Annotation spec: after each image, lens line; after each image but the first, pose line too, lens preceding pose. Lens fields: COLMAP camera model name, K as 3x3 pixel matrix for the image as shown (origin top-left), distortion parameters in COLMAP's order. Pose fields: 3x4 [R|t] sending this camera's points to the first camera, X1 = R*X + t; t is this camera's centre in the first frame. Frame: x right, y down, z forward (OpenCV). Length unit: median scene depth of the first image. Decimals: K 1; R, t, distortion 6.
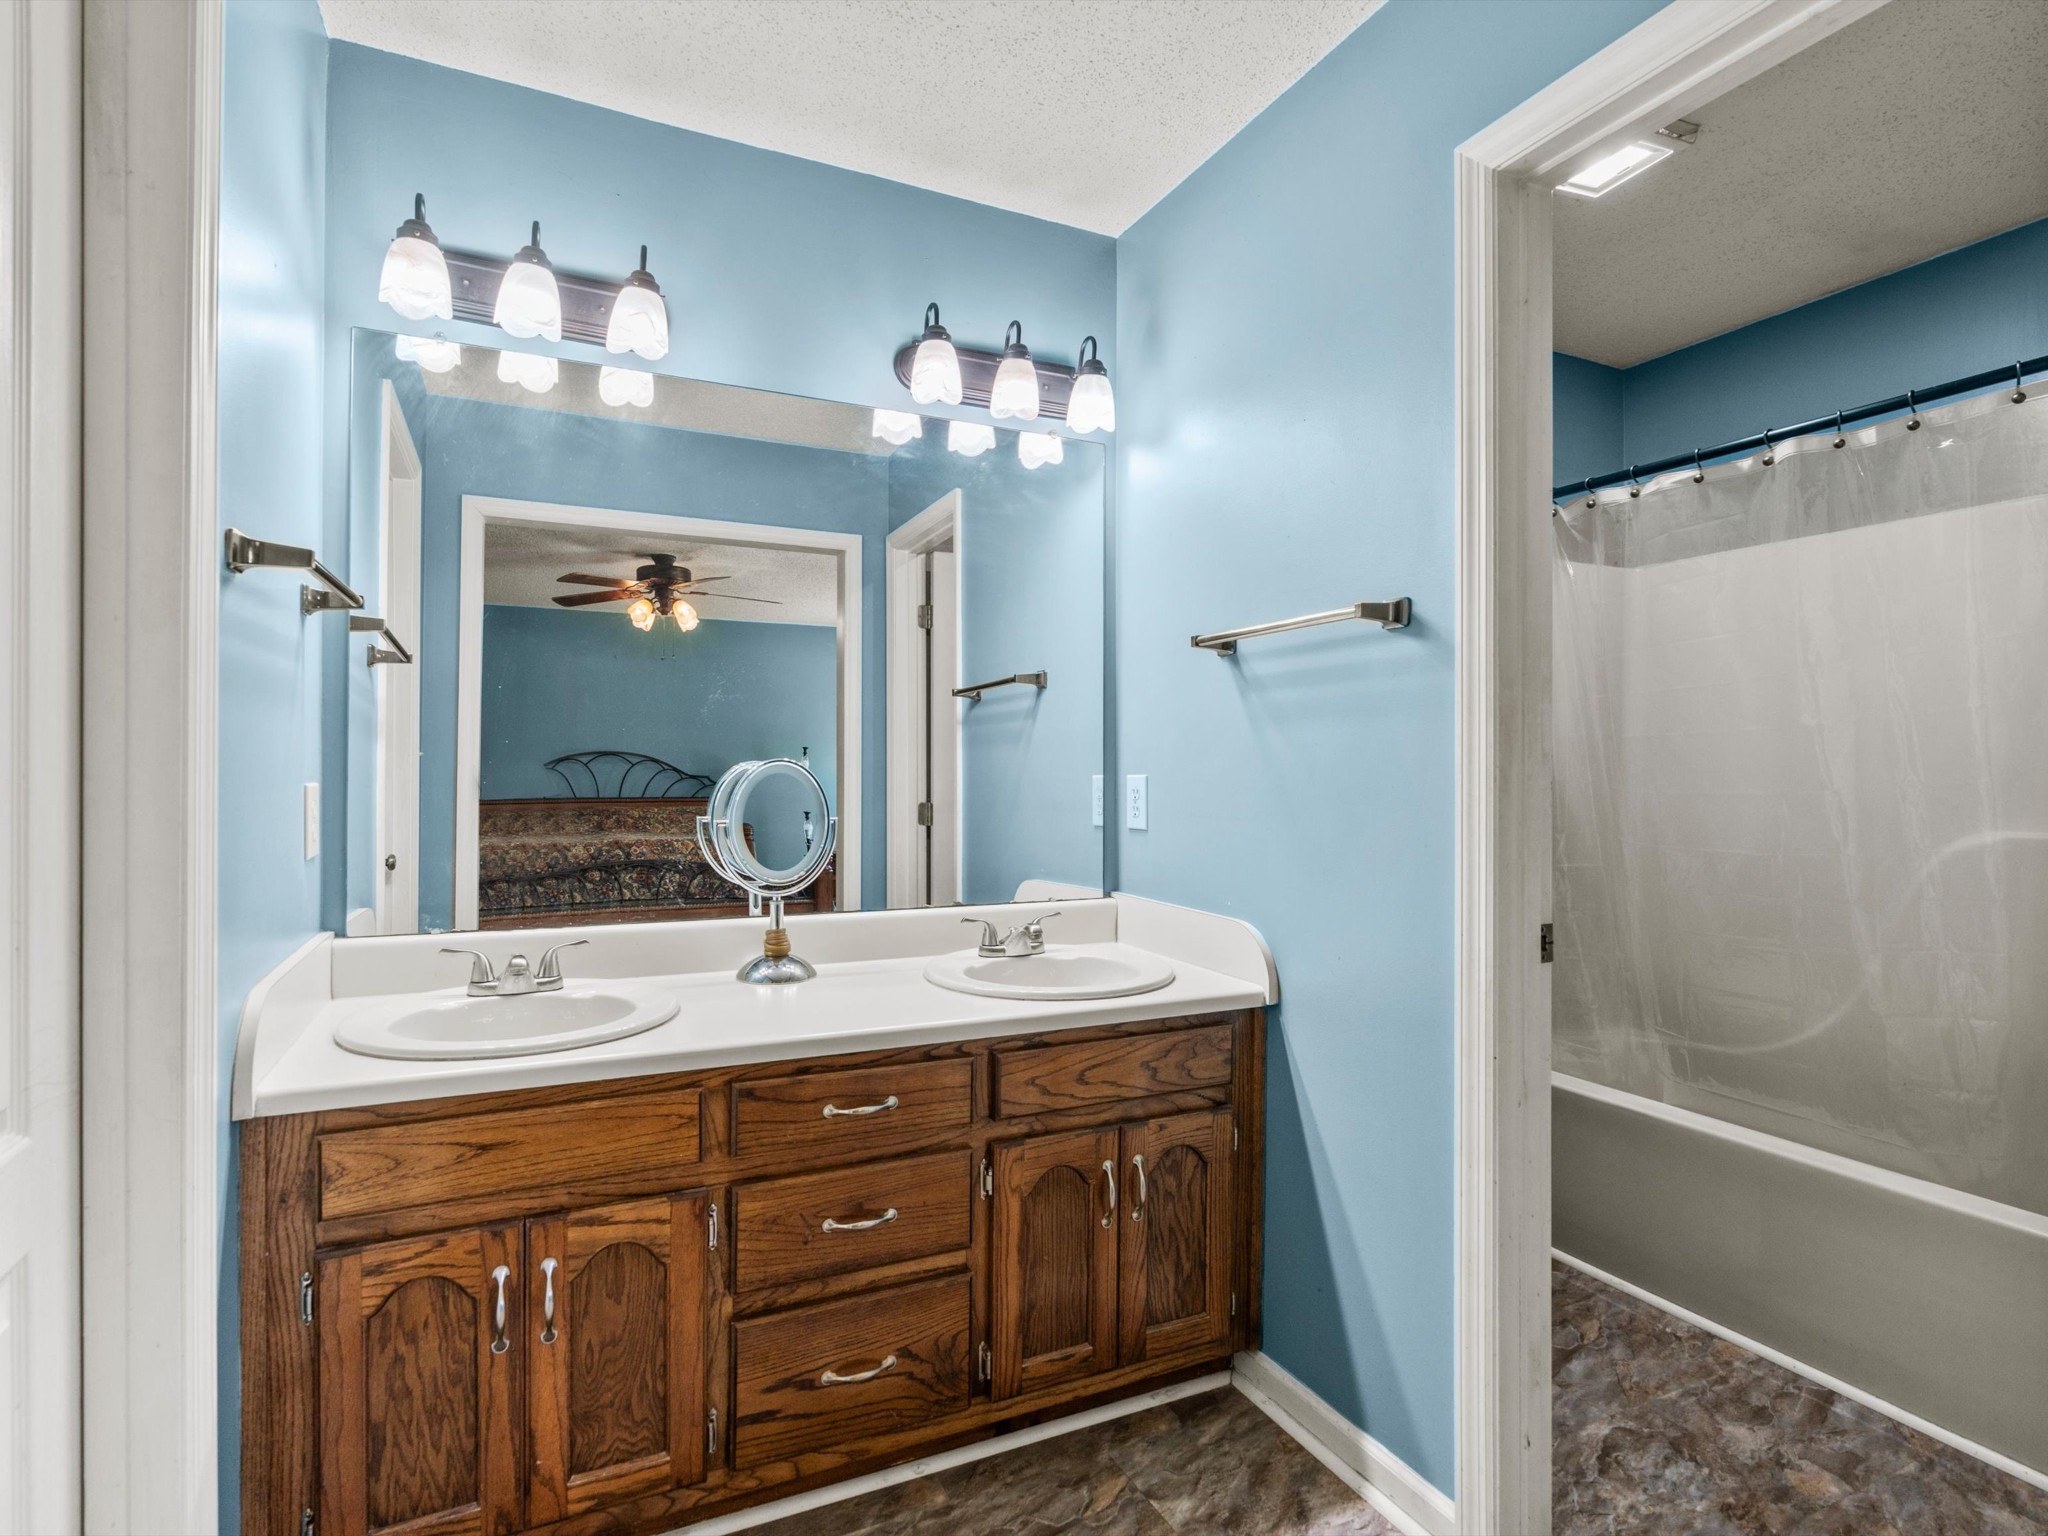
lens RADIAL K [[1038.2, 0, 1024.2], [0, 1038.2, 772.6], [0, 0, 1]] dist [-0.006320, 0.001446]
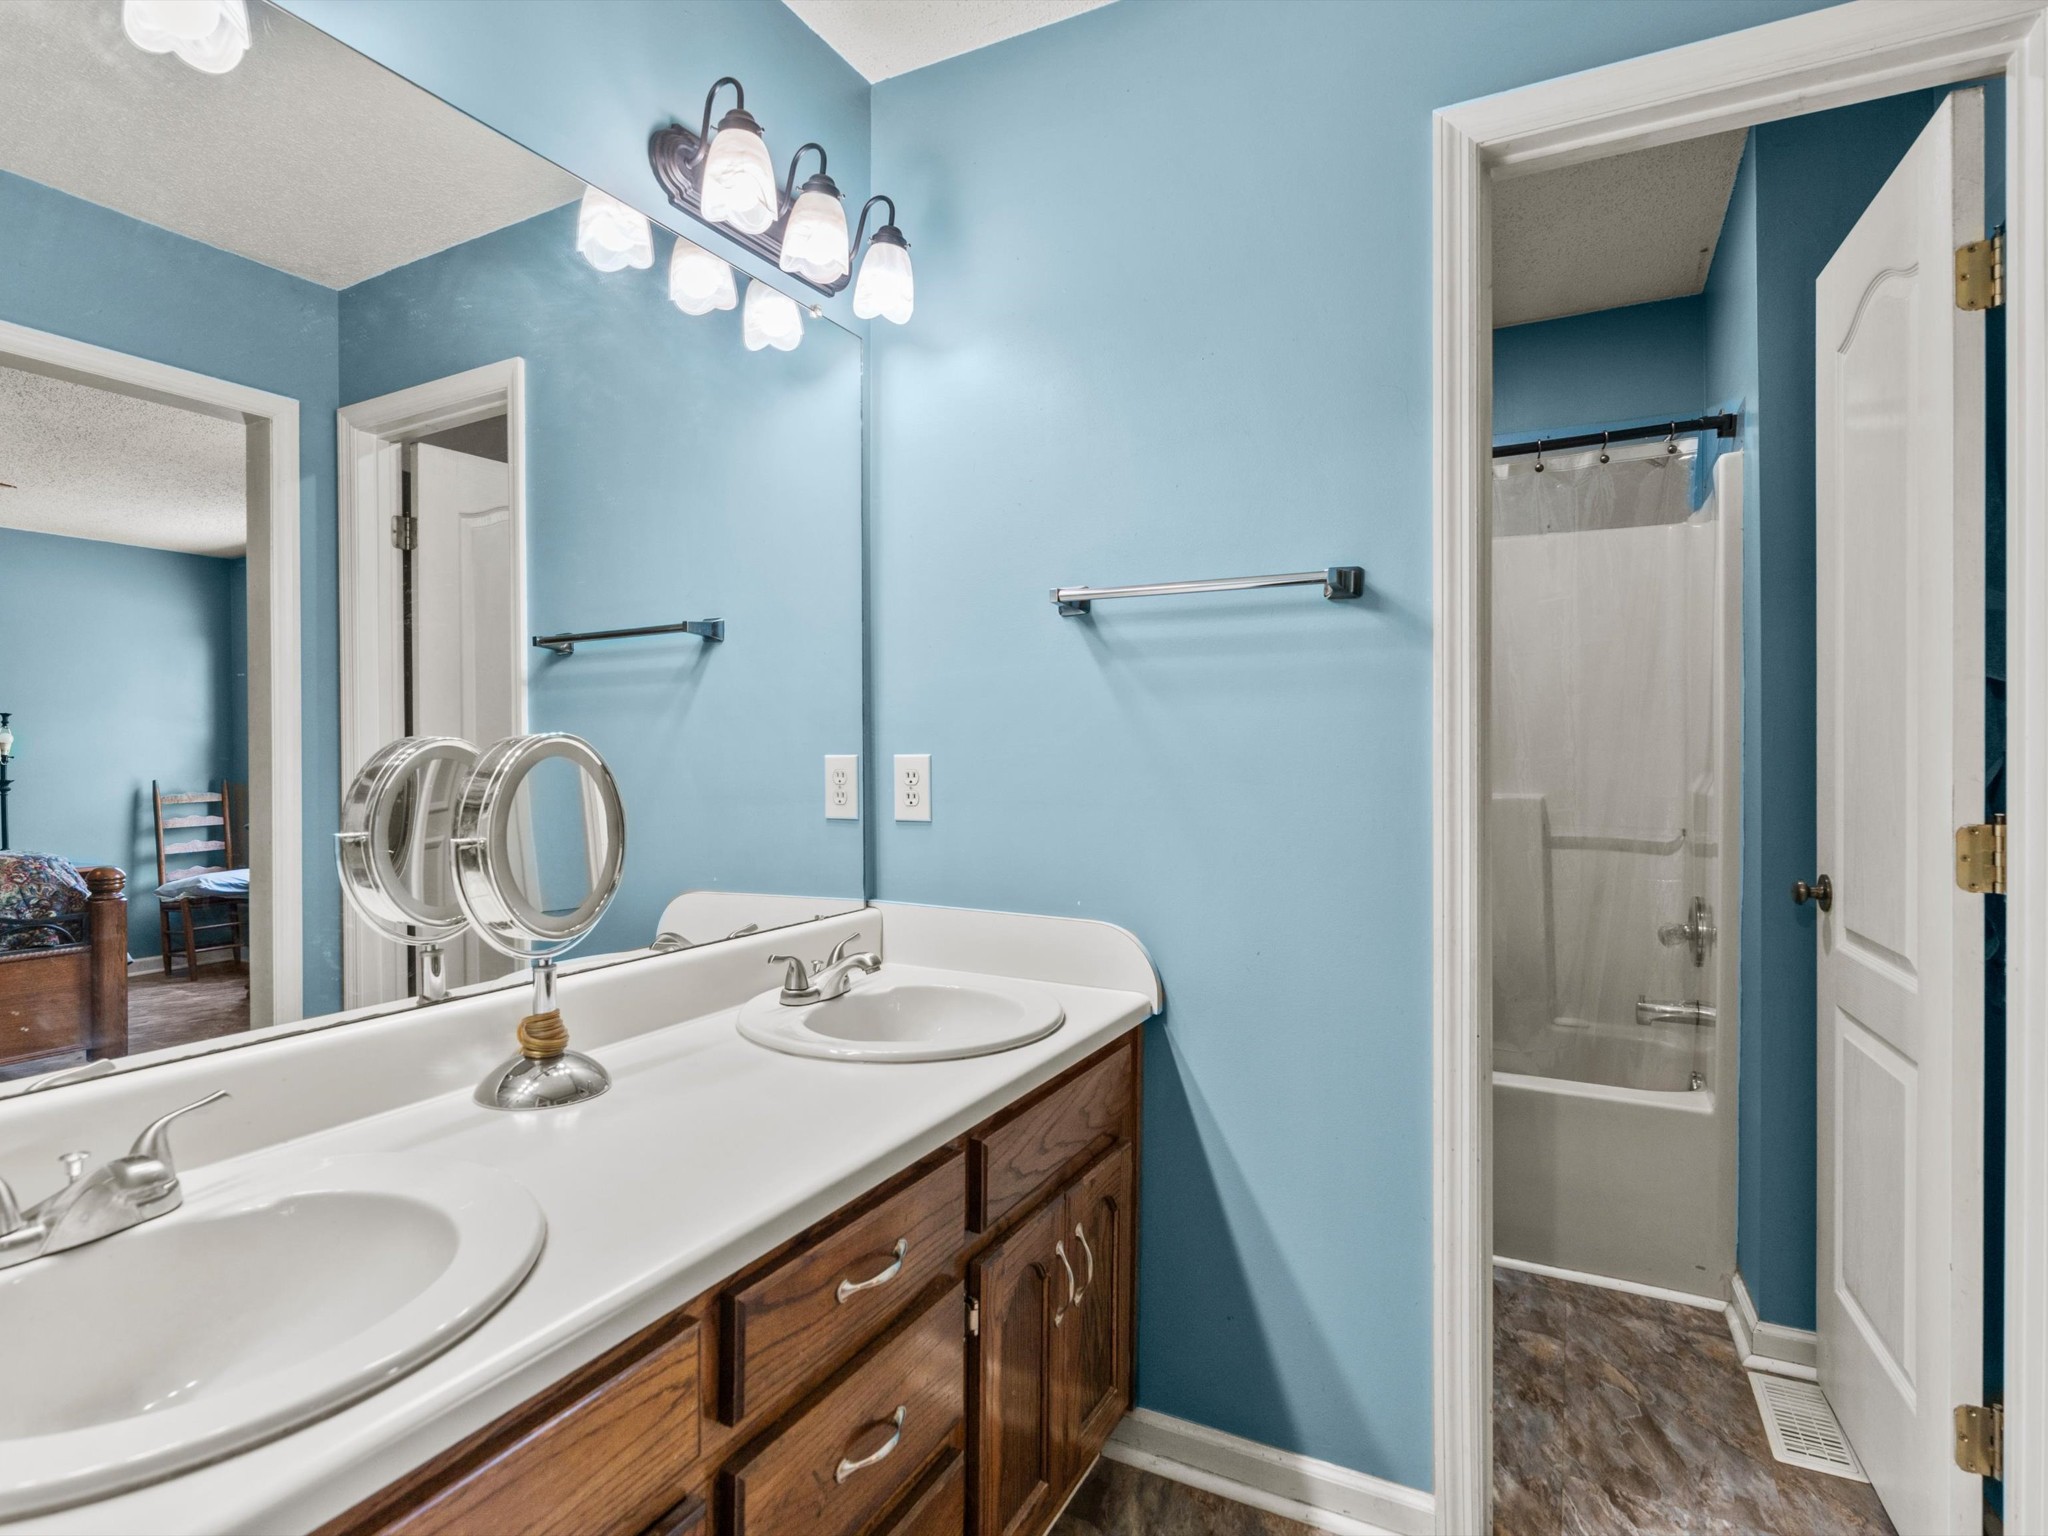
lens RADIAL K [[1068.7, 0, 1022.9], [0, 1068.7, 754.6], [0, 0, 1]] dist [-0.005685, 0.000507]
pose [[0.802378, -0.007553, 0.596768, -0.397023], [0.004193, 0.999967, 0.007019, -0.004085], [-0.596801, -0.003129, 0.802383, 0.338197]]
